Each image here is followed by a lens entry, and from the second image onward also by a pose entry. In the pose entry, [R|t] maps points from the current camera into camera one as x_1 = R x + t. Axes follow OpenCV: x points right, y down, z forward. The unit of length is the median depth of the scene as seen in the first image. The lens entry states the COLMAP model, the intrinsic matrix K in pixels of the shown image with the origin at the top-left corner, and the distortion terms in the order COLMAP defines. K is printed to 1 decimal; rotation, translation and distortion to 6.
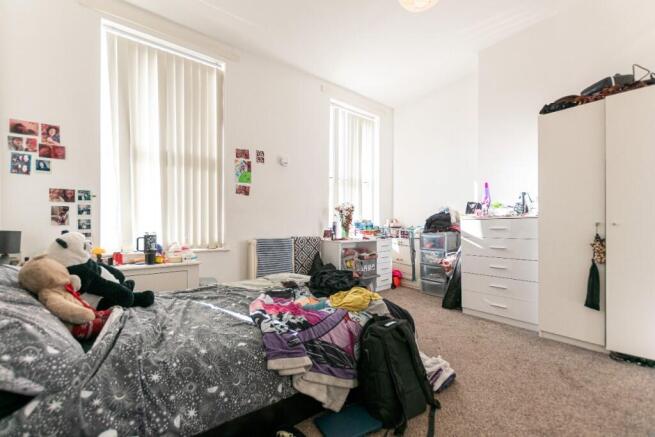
lens RADIAL K [[282.6, 0, 328.2], [0, 282.6, 223.6], [0, 0, 1]] dist [0.003064, 0.000022]
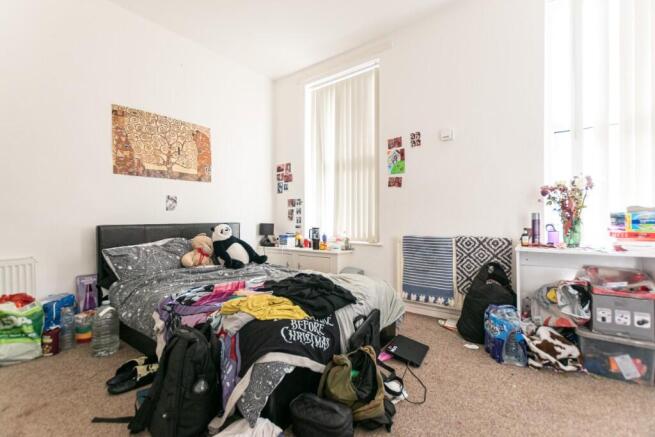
lens RADIAL K [[282.6, 0, 328.5], [0, 282.6, 218.8], [0, 0, 1]] dist [0.003064, 0.000022]
pose [[0.258289, -0.012200, -0.965991, 0.562314], [0.004701, 0.999924, -0.011371, 0.011477], [0.966056, -0.001604, 0.258327, 0.581398]]
